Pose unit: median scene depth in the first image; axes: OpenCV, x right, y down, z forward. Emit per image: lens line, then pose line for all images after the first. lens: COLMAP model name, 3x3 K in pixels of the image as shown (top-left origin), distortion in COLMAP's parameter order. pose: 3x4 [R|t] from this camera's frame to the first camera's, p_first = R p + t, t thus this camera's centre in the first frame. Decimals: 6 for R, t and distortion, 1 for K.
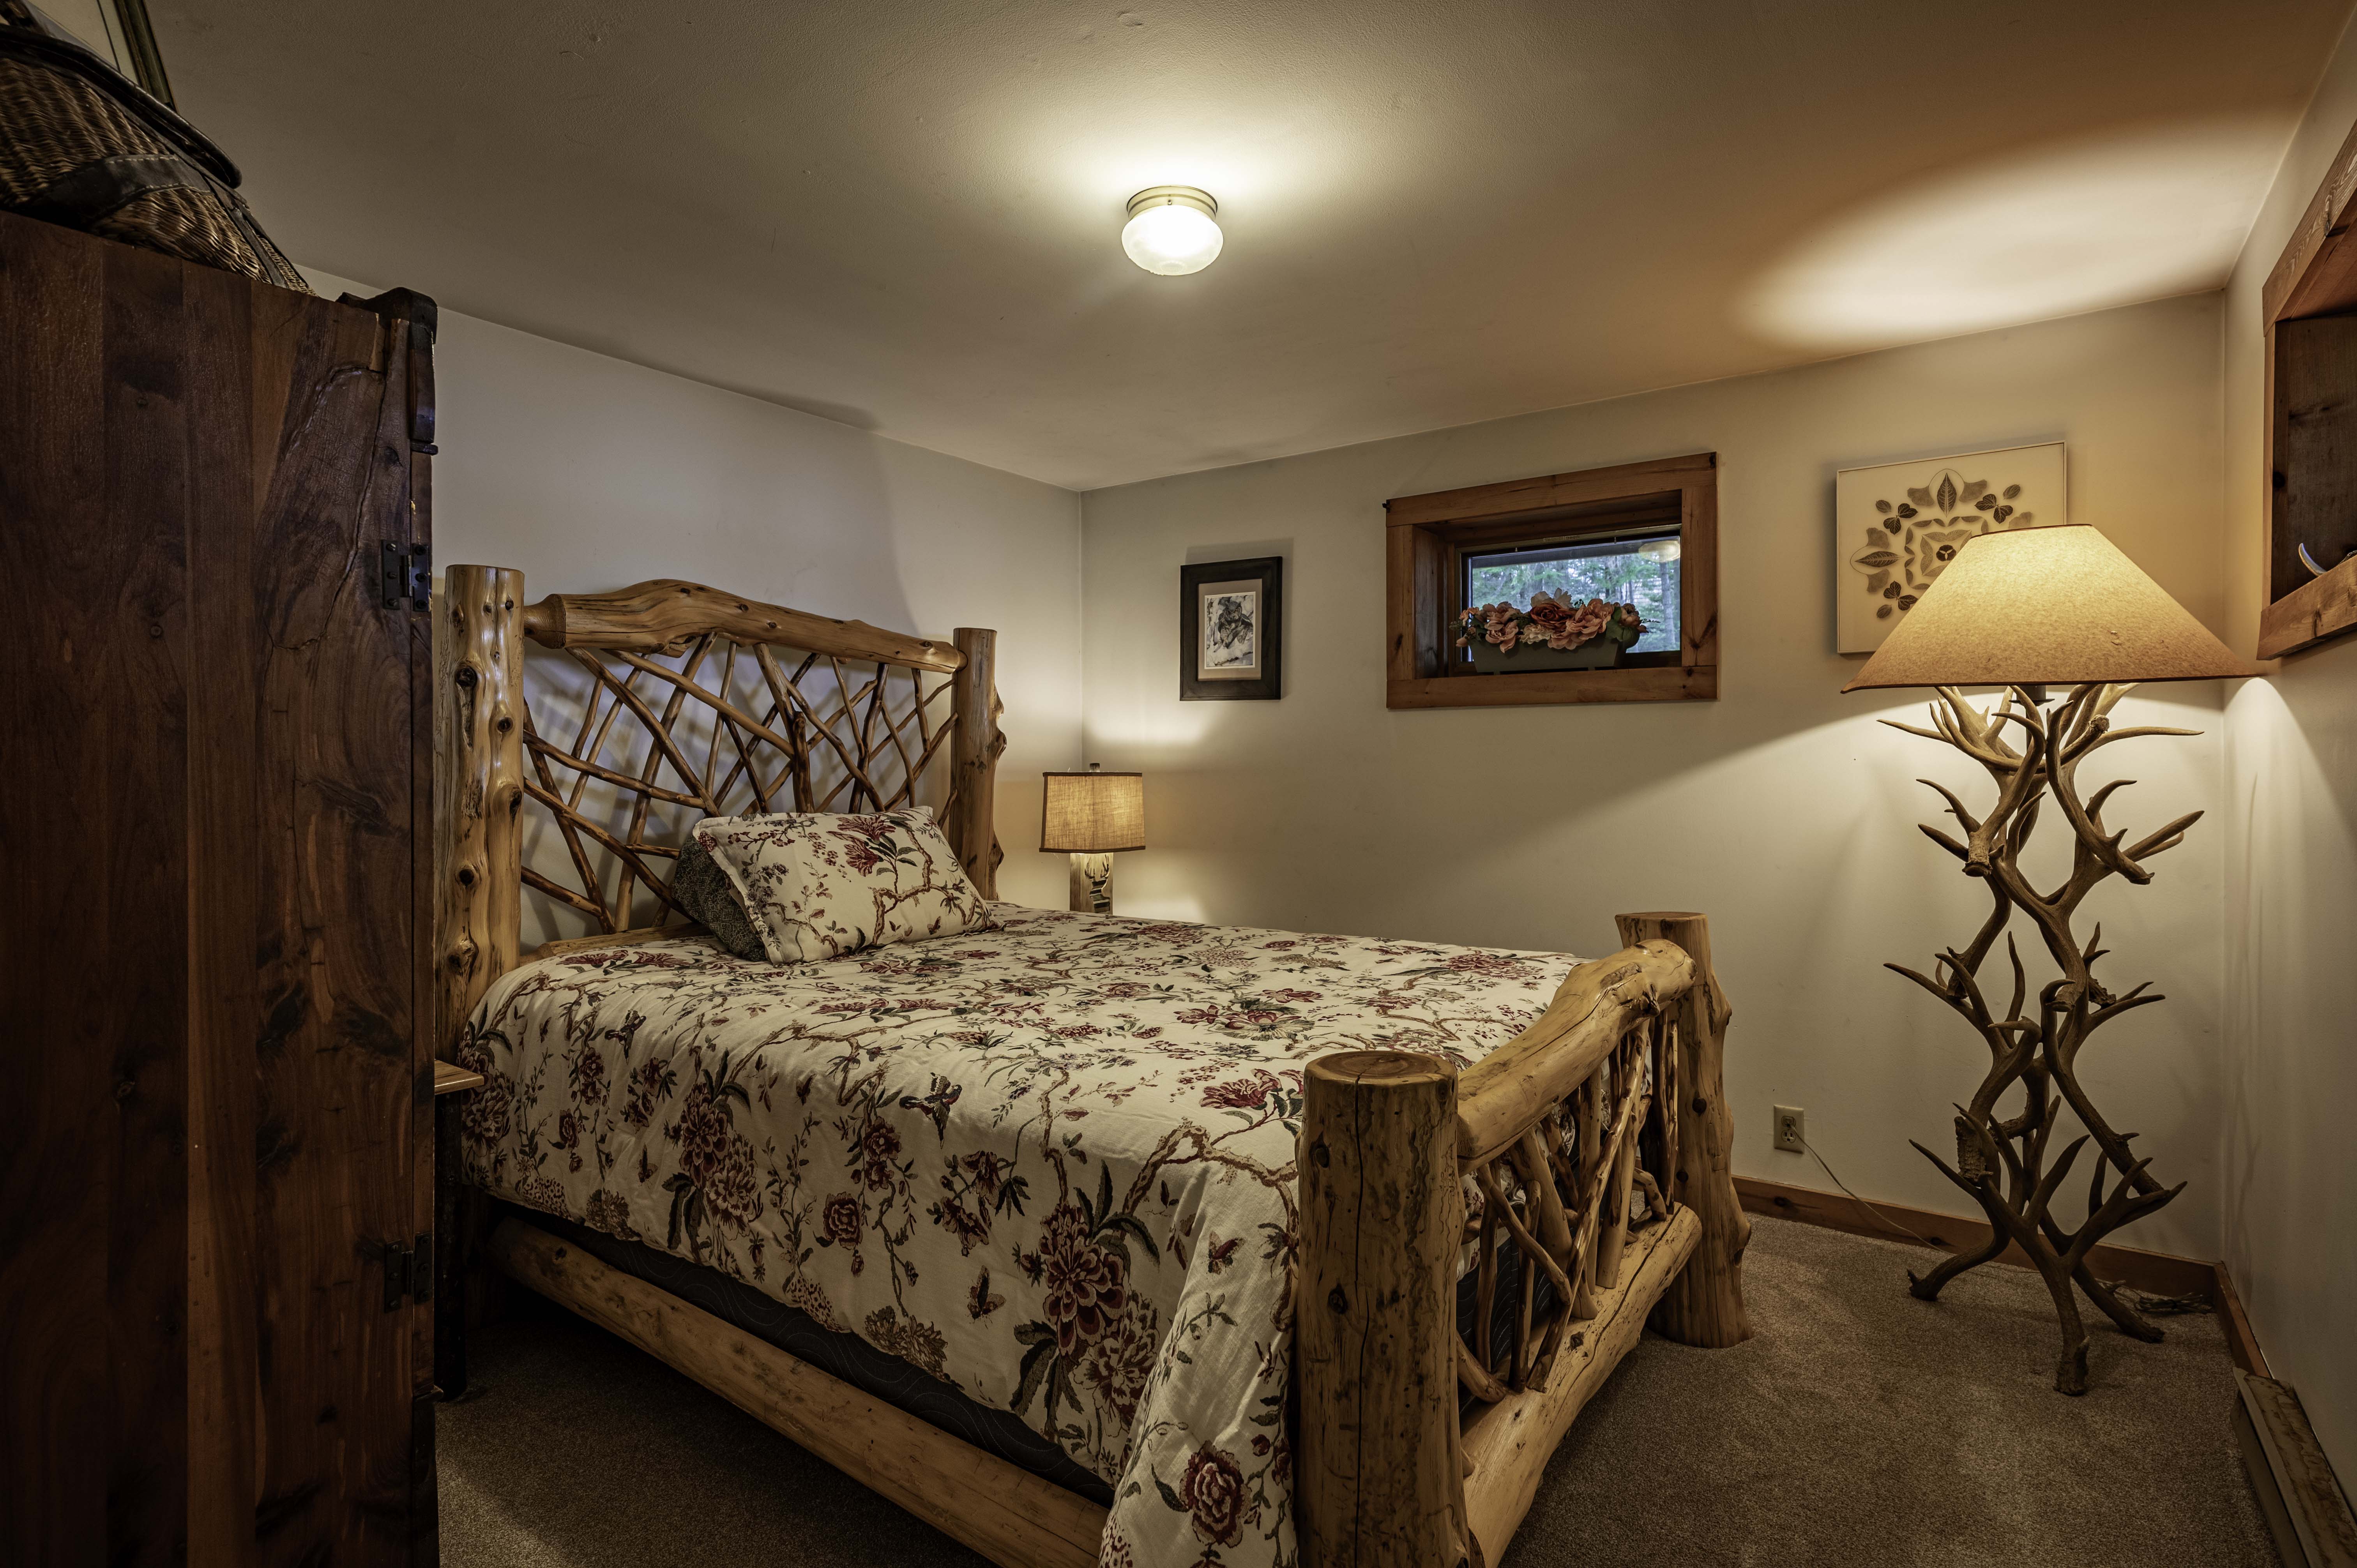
lens RADIAL K [[1124.8, 0, 1189.7], [0, 1124.8, 783.4], [0, 0, 1]] dist [0.002534, 0.001054]
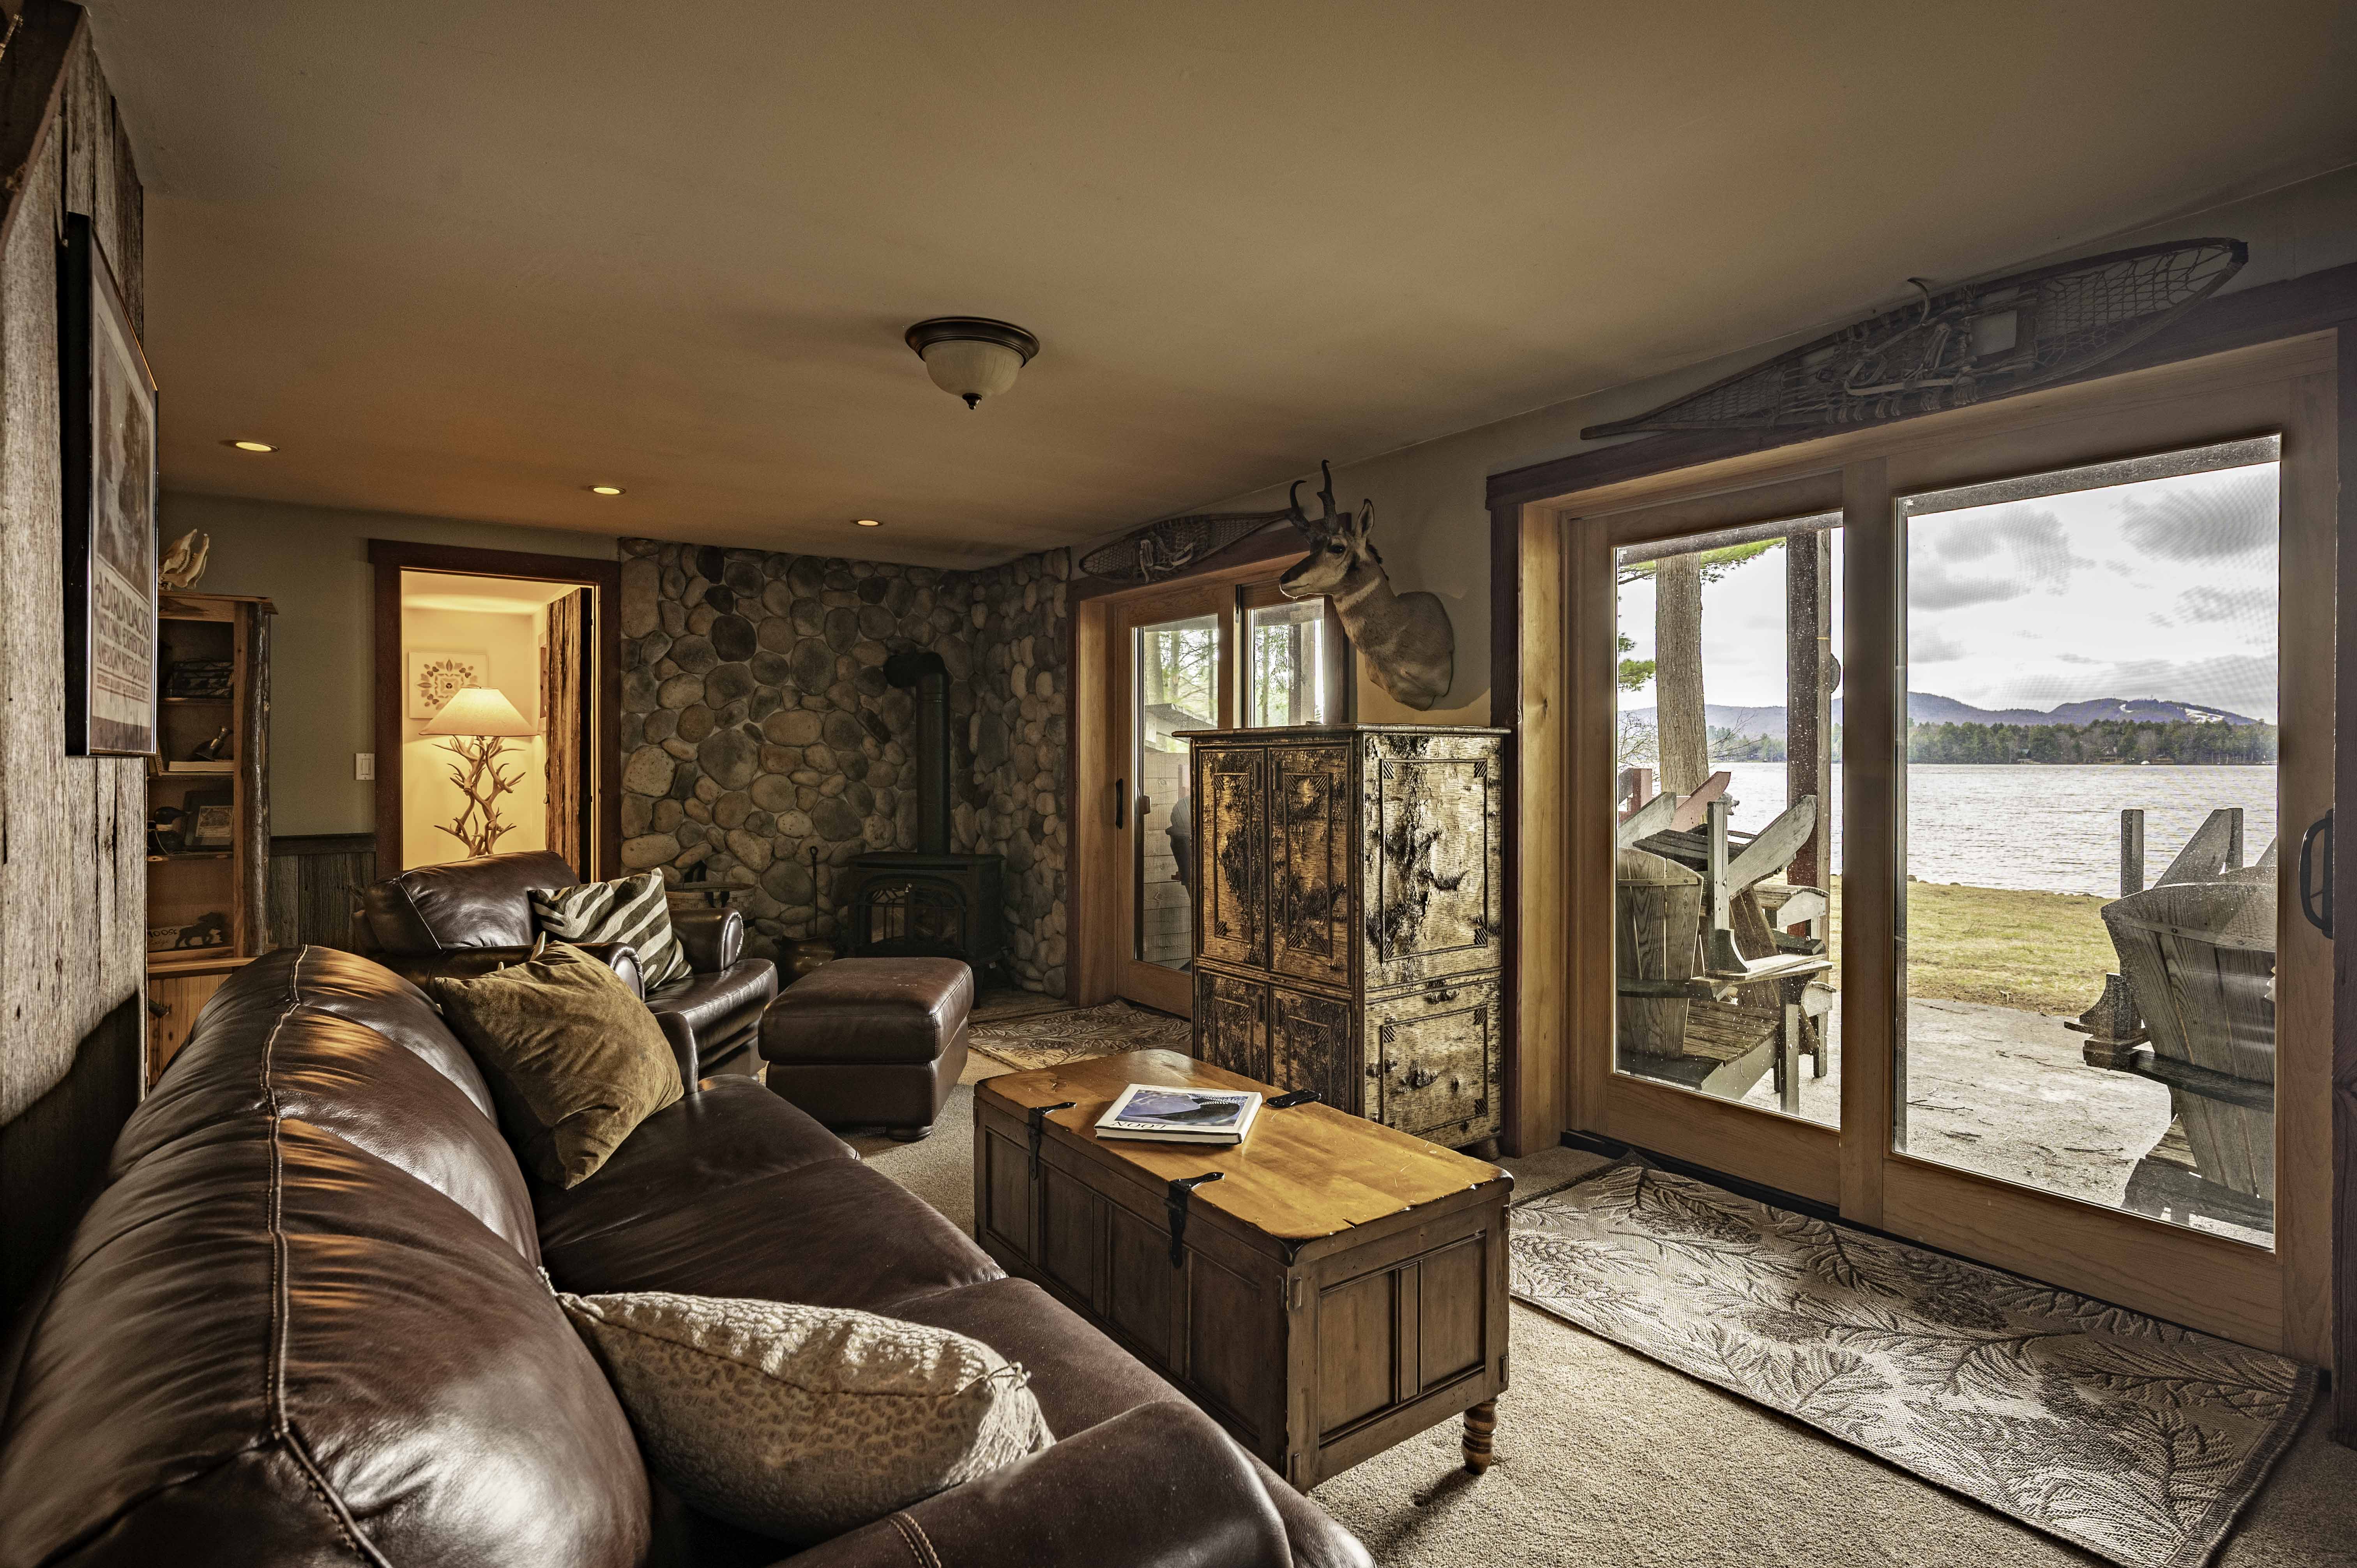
lens RADIAL K [[1147.8, 0, 1186.8], [0, 1147.8, 767.5], [0, 0, 1]] dist [0.001054, -0.000176]
pose [[0.317326, -0.001530, 0.948315, -1.772805], [0.008539, 0.999963, -0.001244, 0.029926], [-0.948278, 0.008492, 0.317327, -2.014133]]
